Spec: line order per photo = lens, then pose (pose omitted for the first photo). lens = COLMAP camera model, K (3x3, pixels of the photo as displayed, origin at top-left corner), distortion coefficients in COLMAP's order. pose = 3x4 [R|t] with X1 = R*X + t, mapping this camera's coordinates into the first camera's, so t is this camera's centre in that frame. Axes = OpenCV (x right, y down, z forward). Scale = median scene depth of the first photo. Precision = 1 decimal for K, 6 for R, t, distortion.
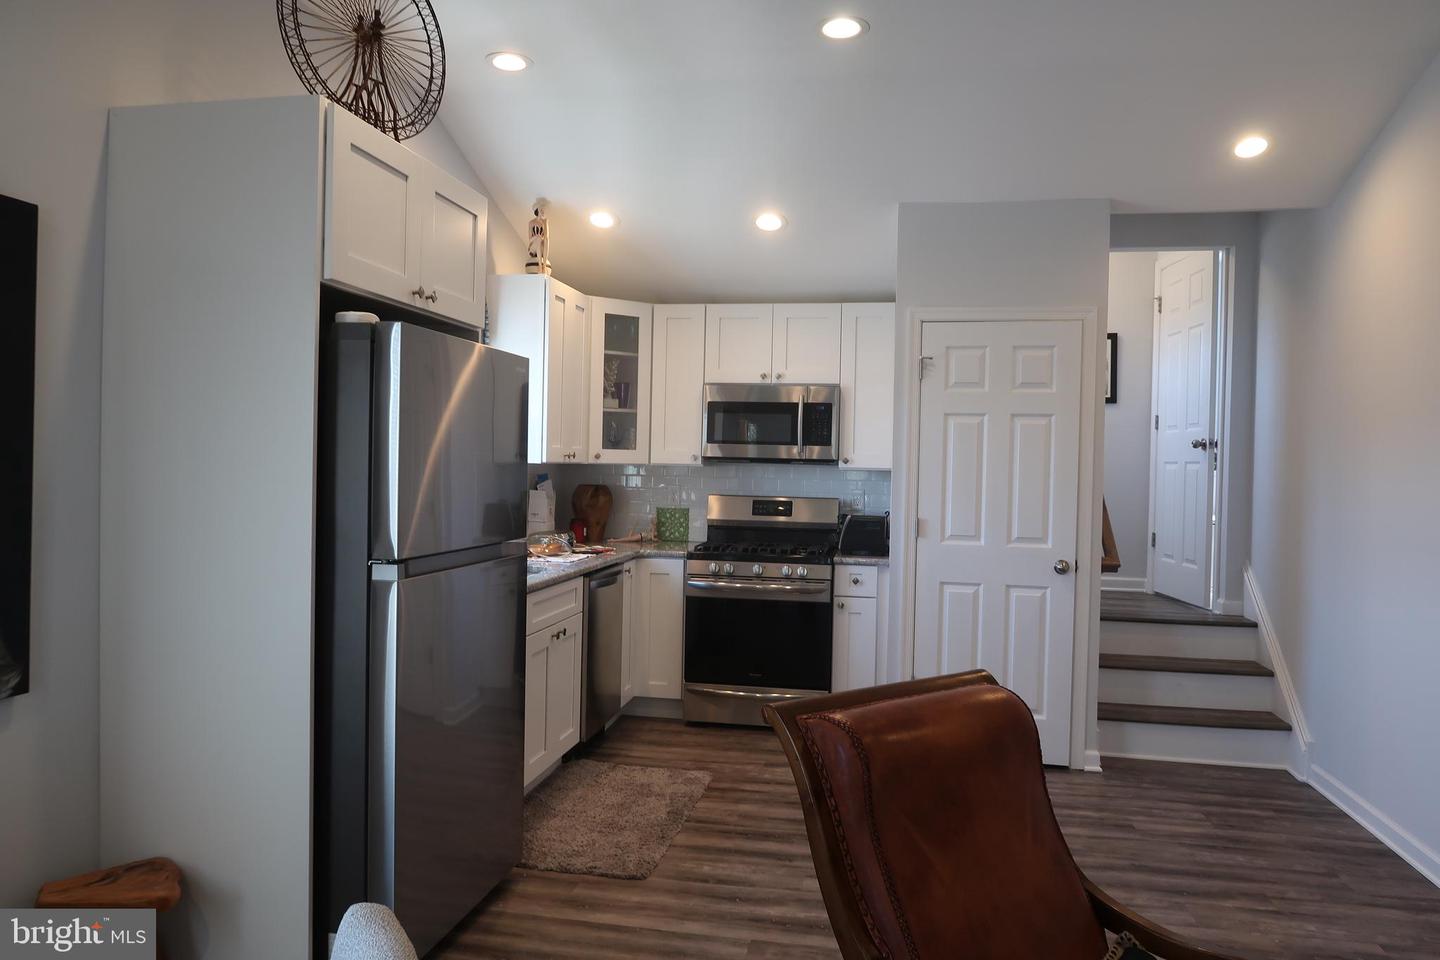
lens RADIAL K [[997.1, 0, 724.6], [0, 997.1, 481.7], [0, 0, 1]] dist [-0.026669, 0.010931]
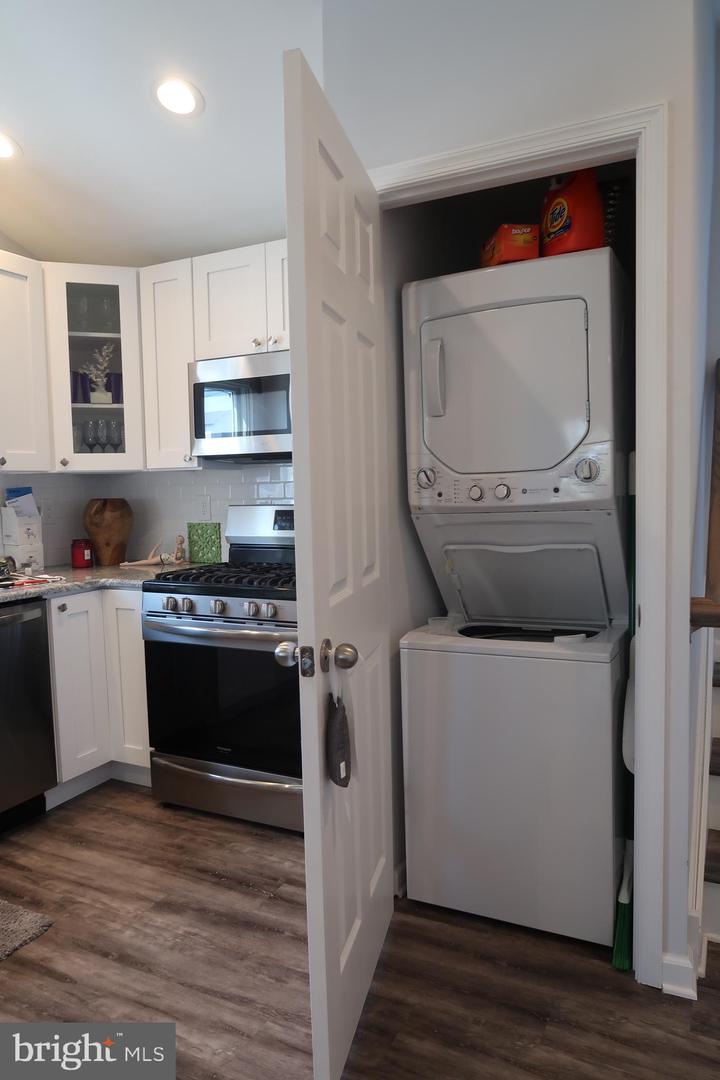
lens RADIAL K [[747.9, 0, 362.7], [0, 747.9, 541.3], [0, 0, 1]] dist [-0.026669, 0.010931]
pose [[0.955298, -0.022120, -0.294815, 0.274548], [0.038518, 0.998010, 0.049930, 0.016860], [0.293124, -0.059053, 0.954249, 0.484078]]
